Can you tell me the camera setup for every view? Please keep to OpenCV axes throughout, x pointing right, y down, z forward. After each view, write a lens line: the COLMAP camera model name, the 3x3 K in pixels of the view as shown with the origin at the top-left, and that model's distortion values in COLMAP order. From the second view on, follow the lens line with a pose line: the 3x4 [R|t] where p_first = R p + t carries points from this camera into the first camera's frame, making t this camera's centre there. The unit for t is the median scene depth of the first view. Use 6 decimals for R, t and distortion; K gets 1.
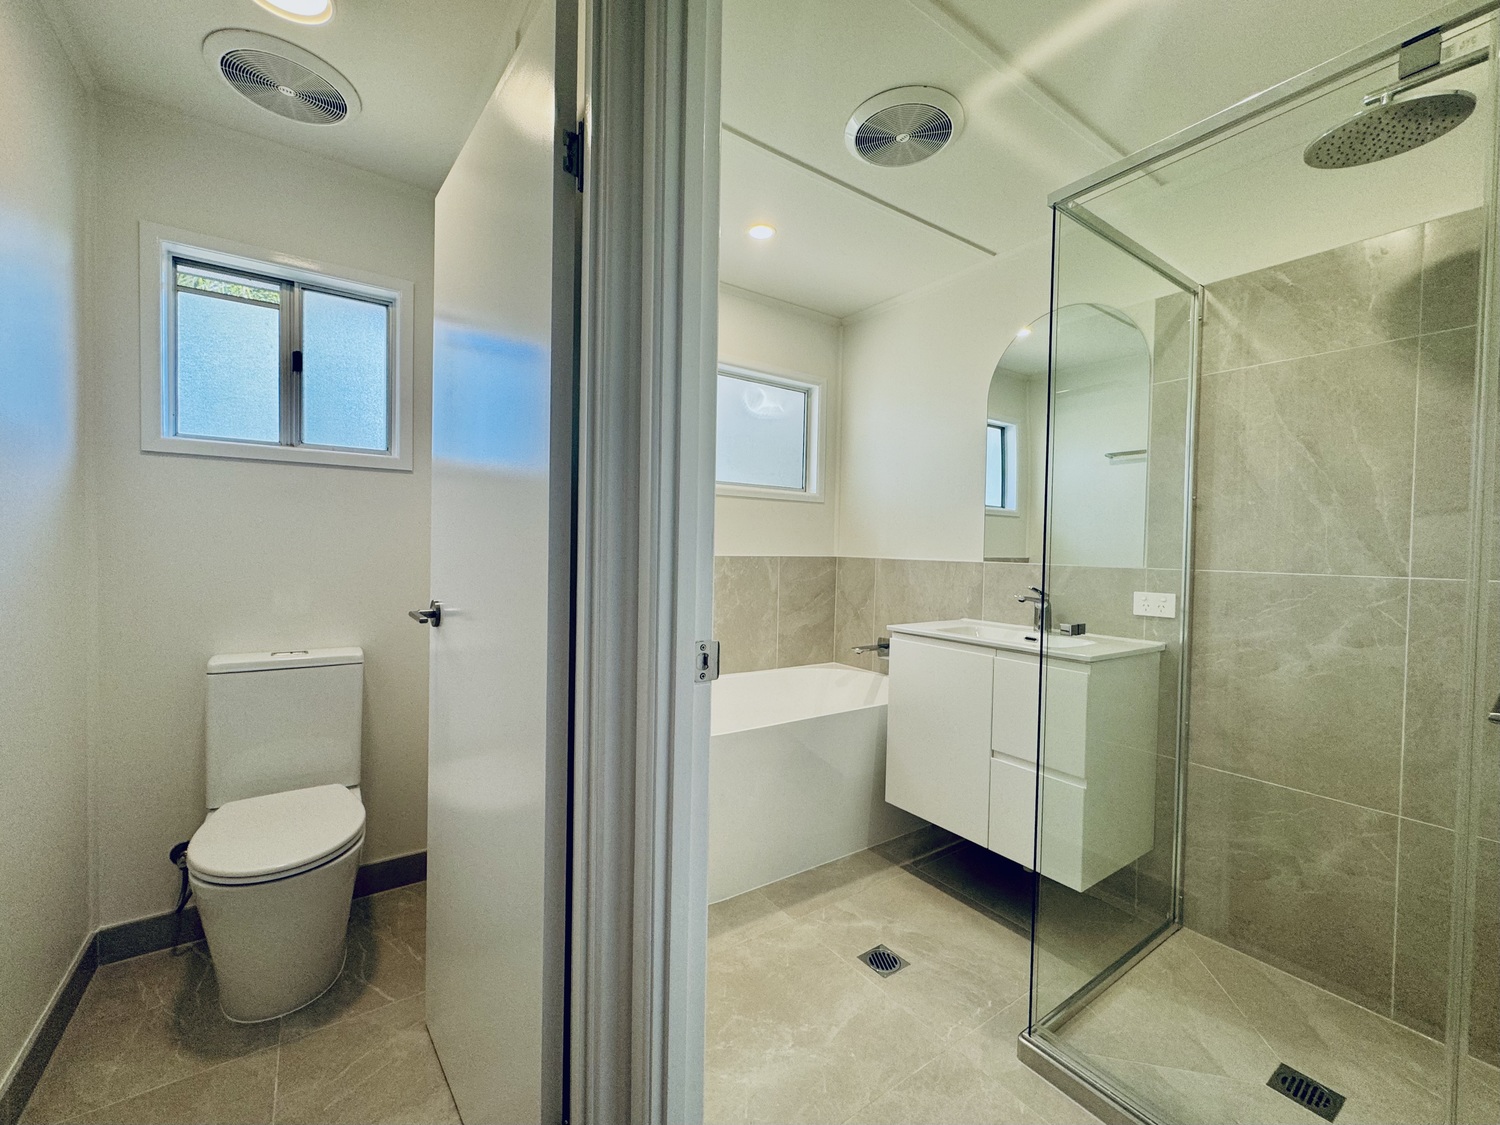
lens RADIAL K [[605.1, 0, 749.0], [0, 605.1, 562.2], [0, 0, 1]] dist [-0.002596, -0.000516]
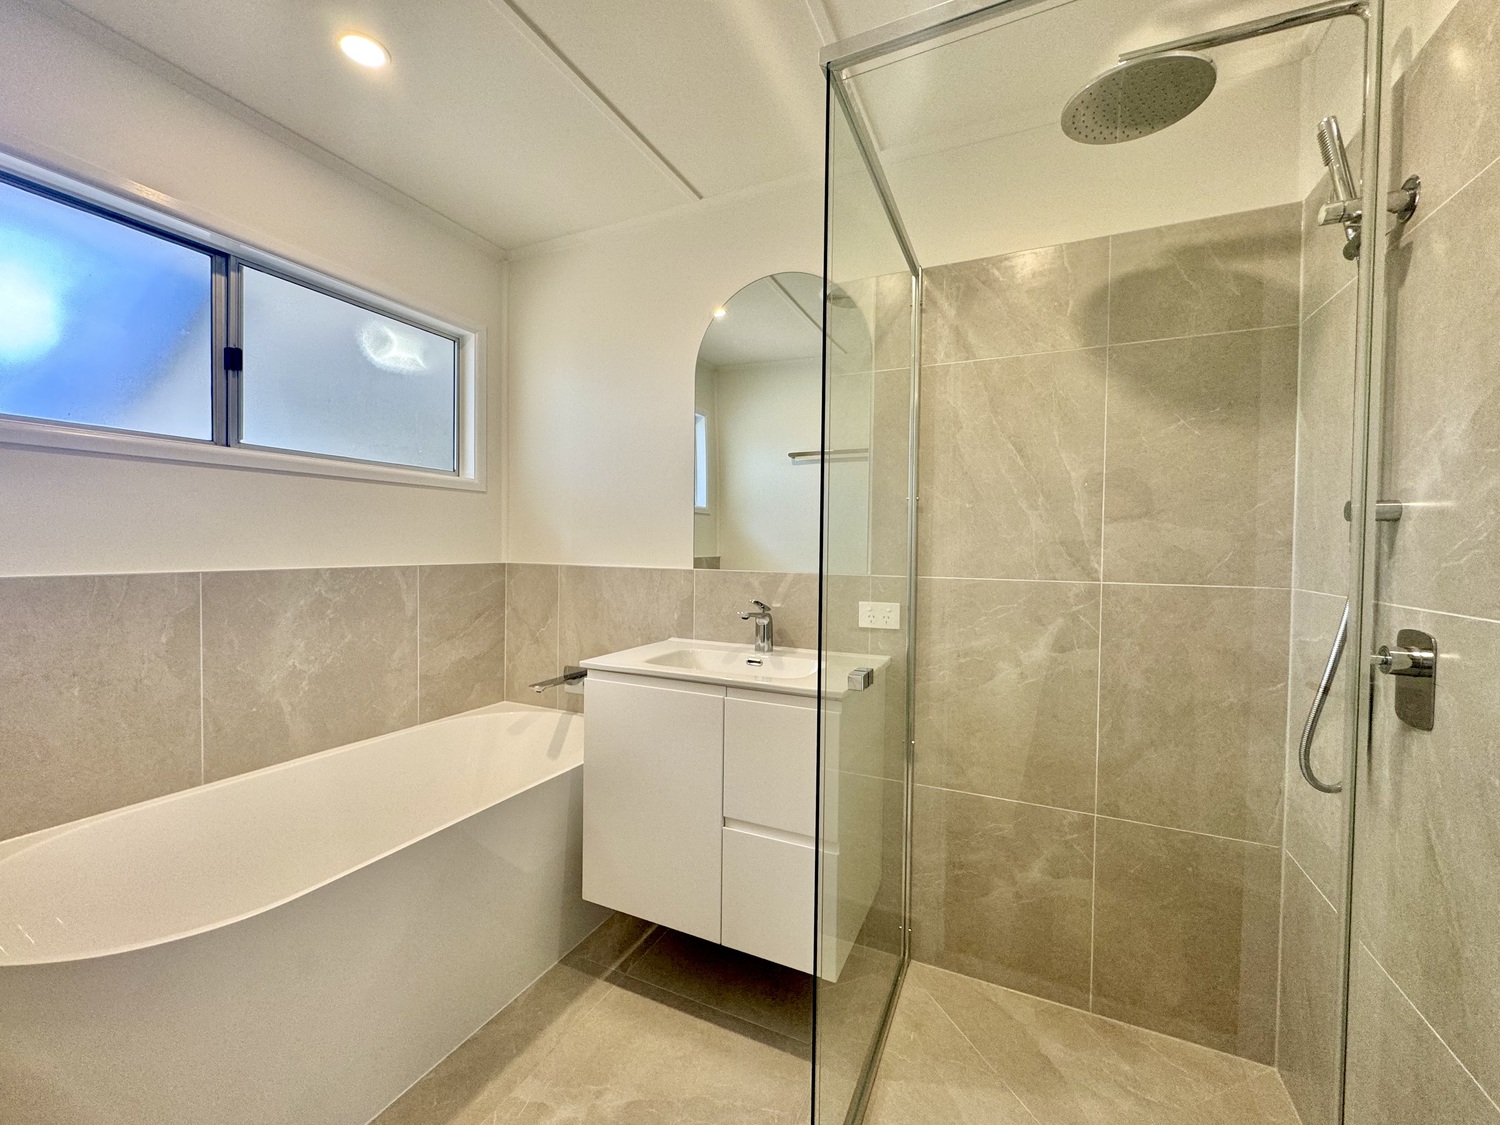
lens RADIAL K [[605.1, 0, 750.4], [0, 605.1, 558.1], [0, 0, 1]] dist [-0.002596, -0.000516]
pose [[0.865155, -0.020138, 0.501100, 0.049633], [0.018893, 0.999793, 0.007561, -0.025740], [-0.501149, 0.002926, 0.865356, 0.305535]]
